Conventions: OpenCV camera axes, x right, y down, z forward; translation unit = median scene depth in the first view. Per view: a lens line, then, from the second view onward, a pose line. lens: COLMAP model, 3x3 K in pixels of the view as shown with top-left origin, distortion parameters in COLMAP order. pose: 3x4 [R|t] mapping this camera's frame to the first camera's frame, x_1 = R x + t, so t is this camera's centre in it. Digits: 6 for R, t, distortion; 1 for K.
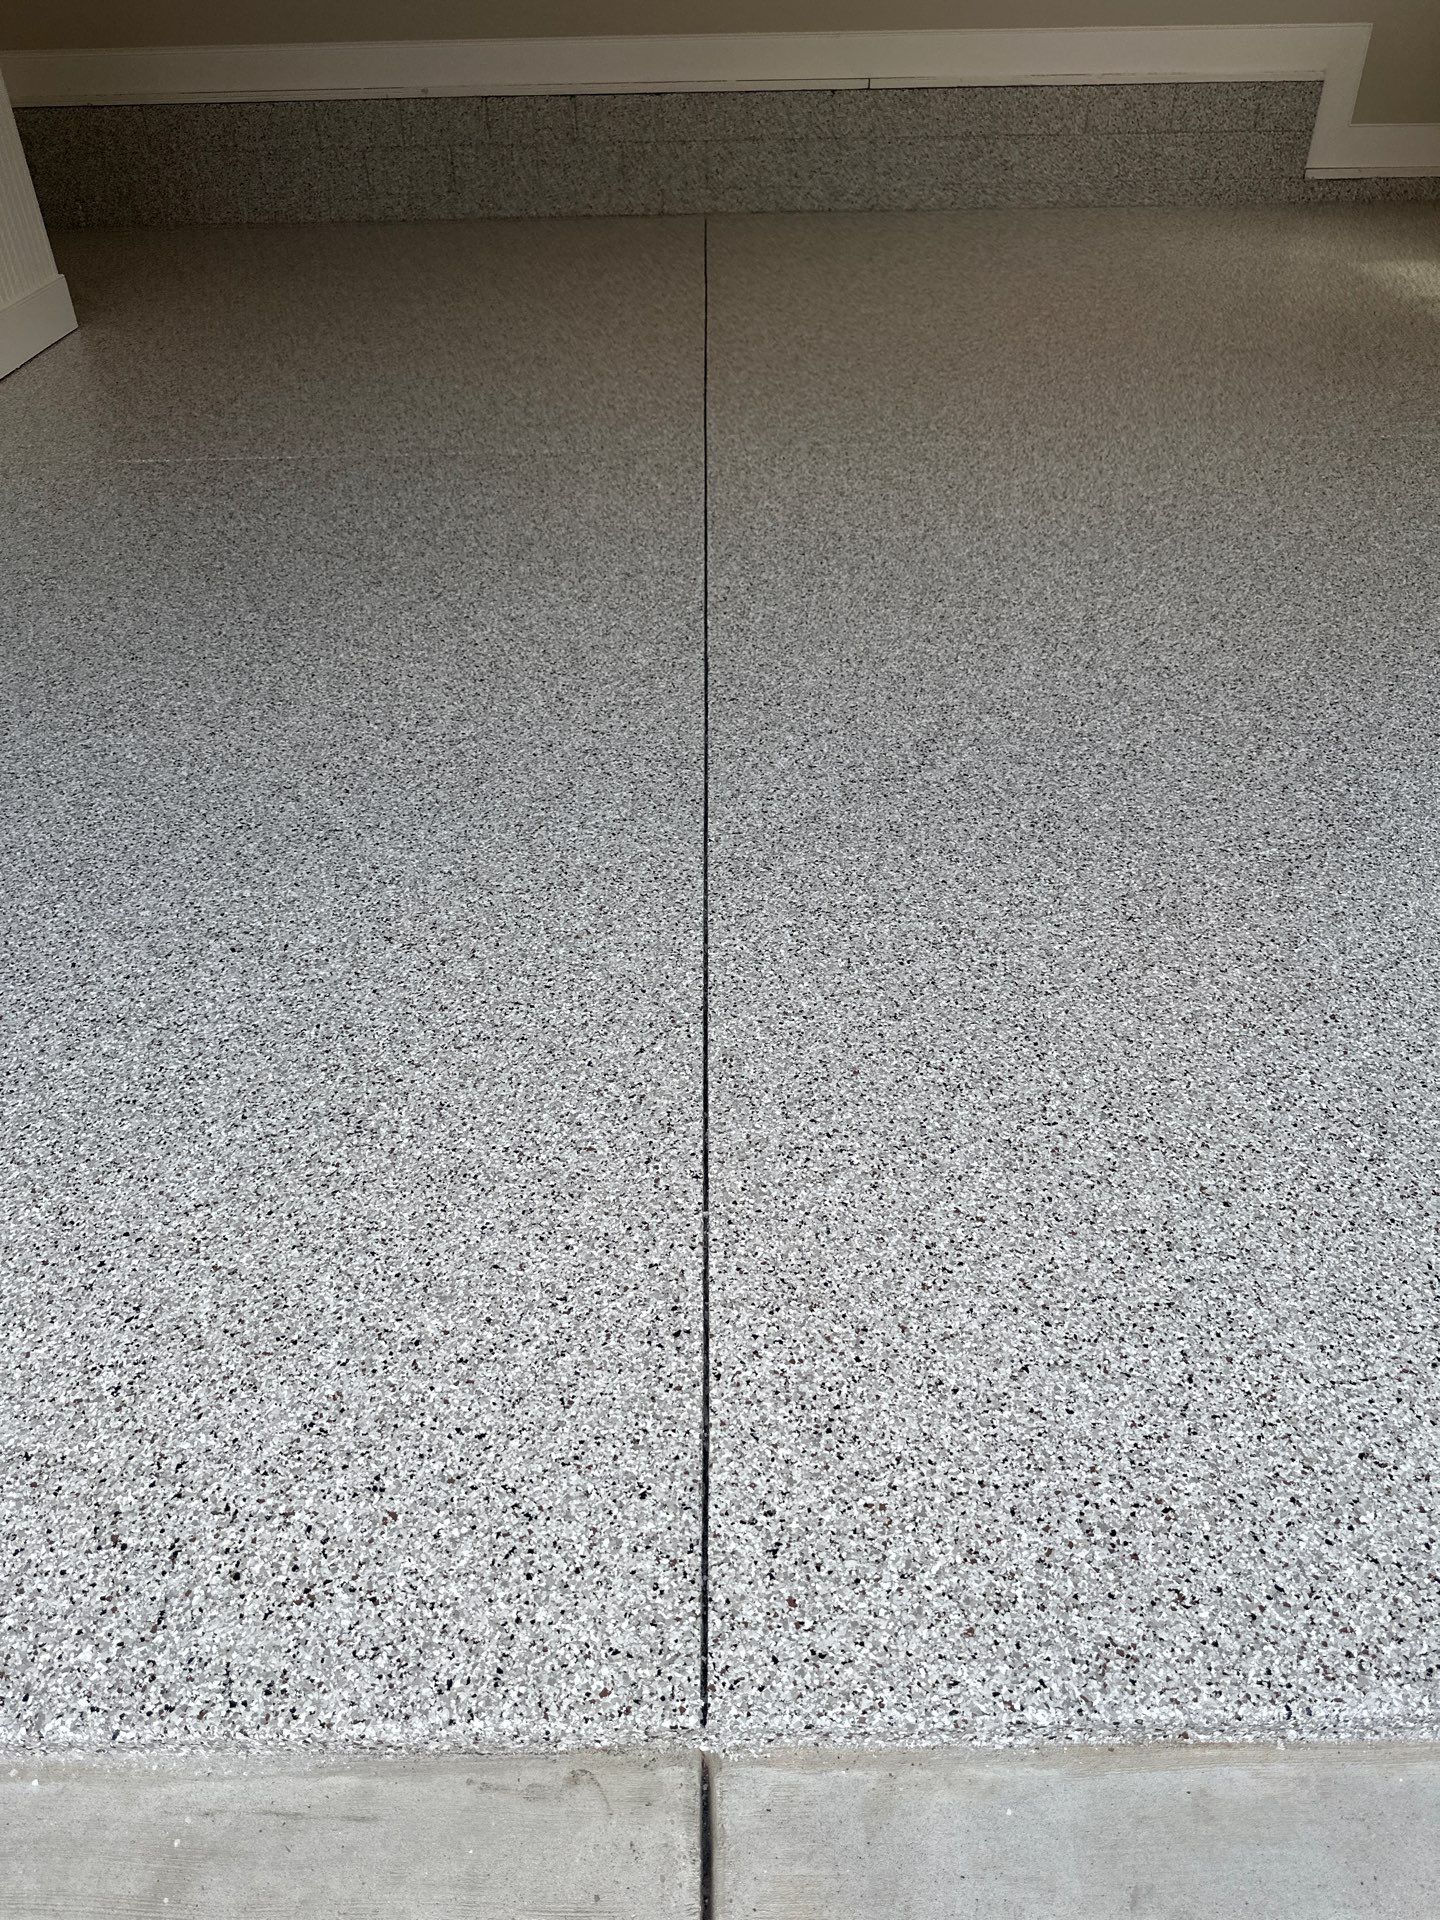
lens RADIAL K [[1319.3, 0, 720.0], [0, 1319.3, 960.0], [0, 0, 1]] dist [0.043085, -0.063099]
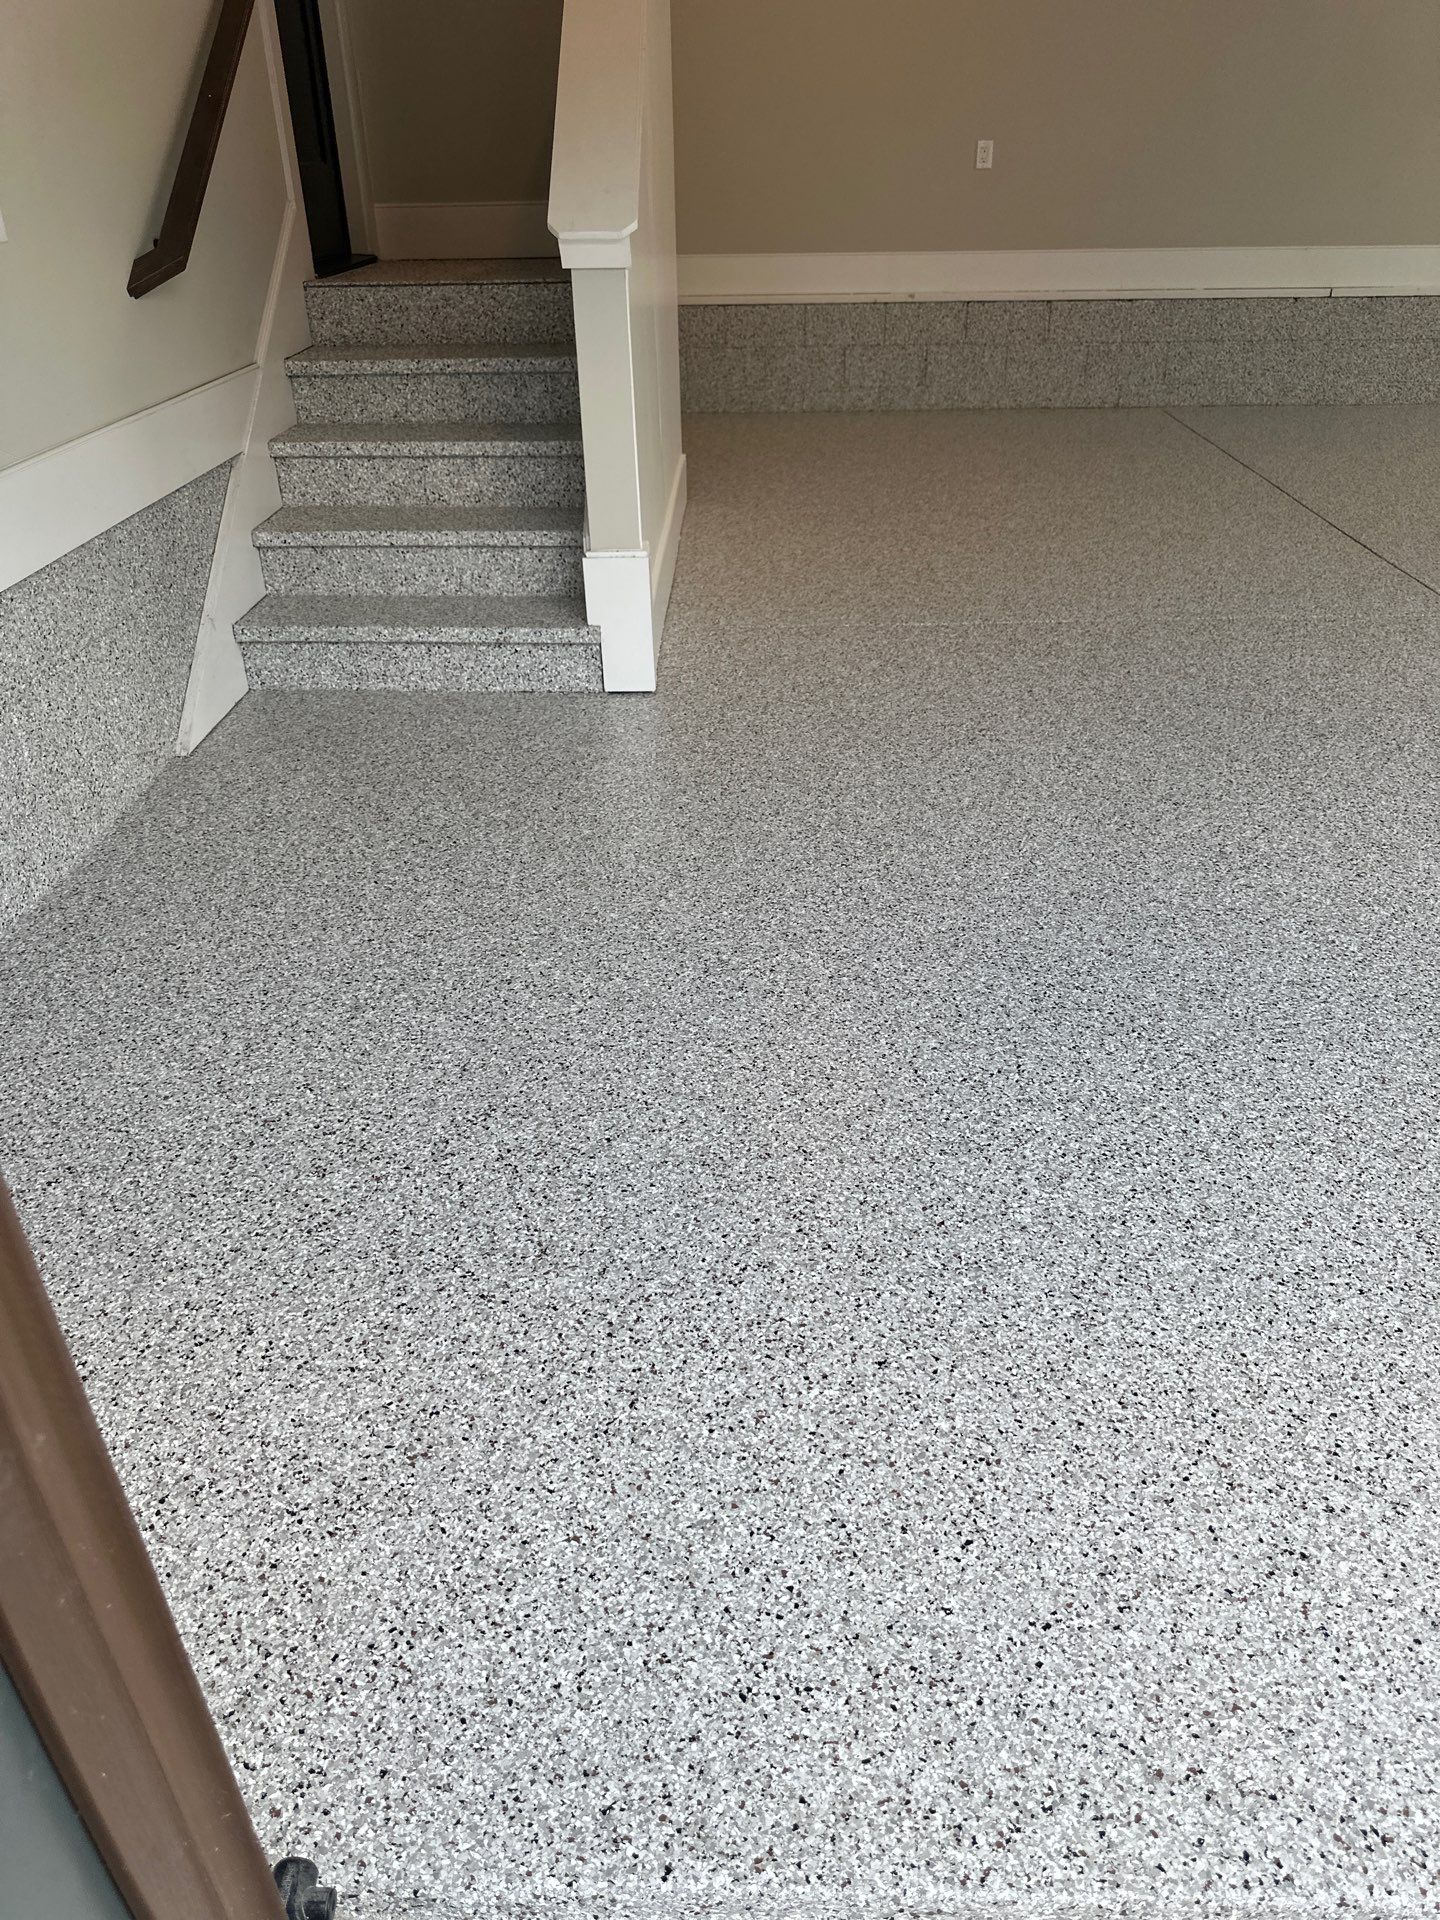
lens RADIAL K [[1338.8, 0, 720.0], [0, 1338.8, 960.0], [0, 0, 1]] dist [0.001447, -0.014605]
pose [[0.999558, 0.015342, -0.025457, -0.338826], [-0.018385, 0.992117, -0.123960, 0.011501], [0.023354, 0.124374, 0.991961, -0.004801]]
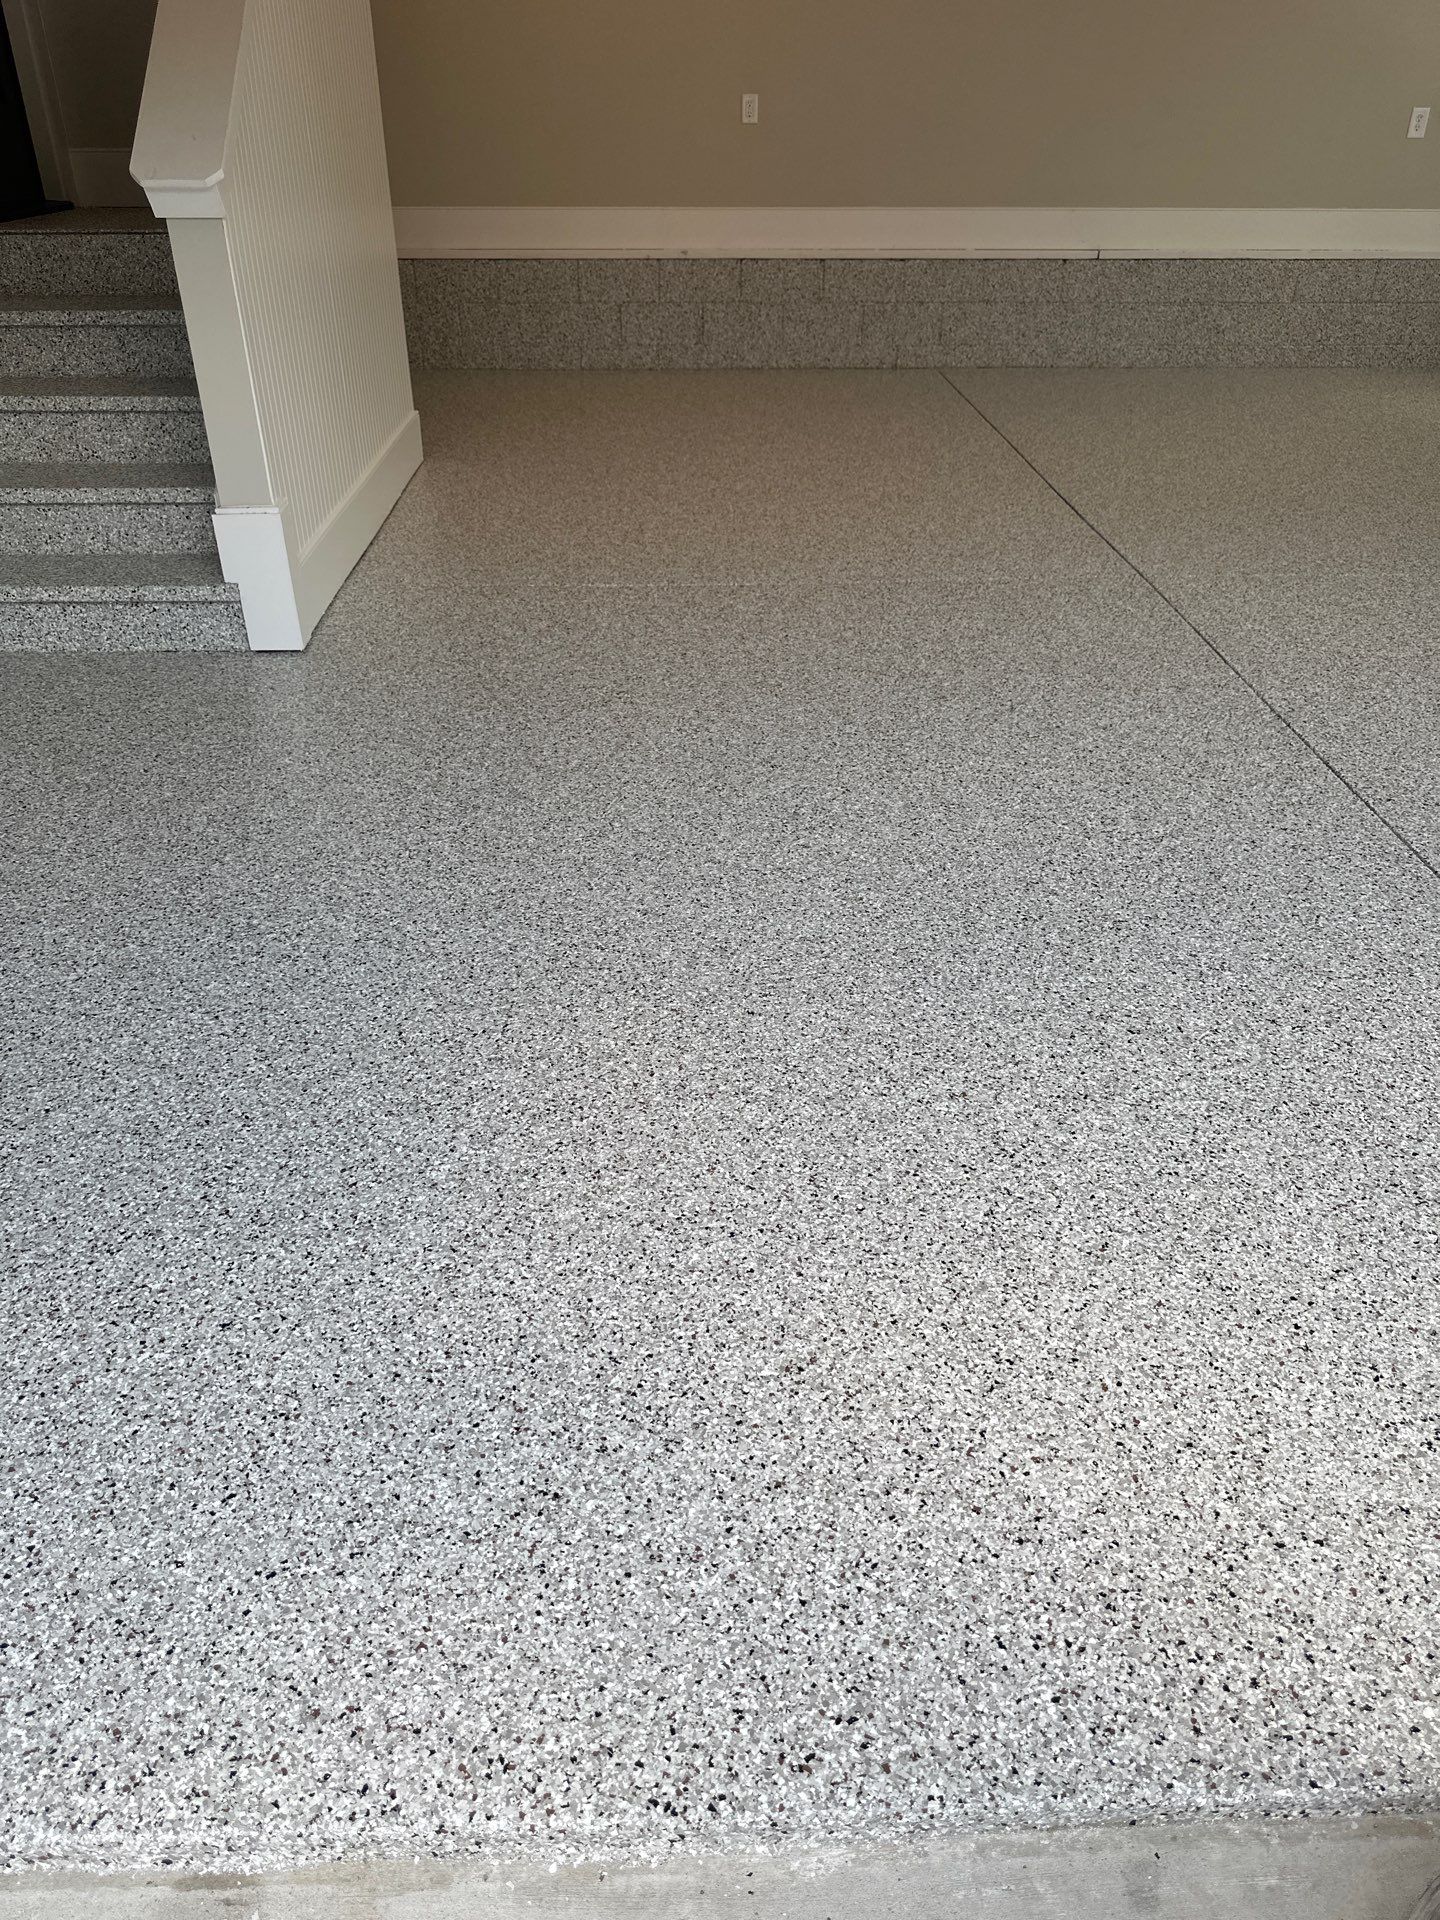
lens RADIAL K [[1338.8, 0, 720.0], [0, 1338.8, 960.0], [0, 0, 1]] dist [0.001447, -0.014605]
pose [[0.999259, -0.001507, 0.038450, -0.234425], [0.005271, 0.995174, -0.097986, 0.011838], [-0.038116, 0.098116, 0.994445, -0.006977]]
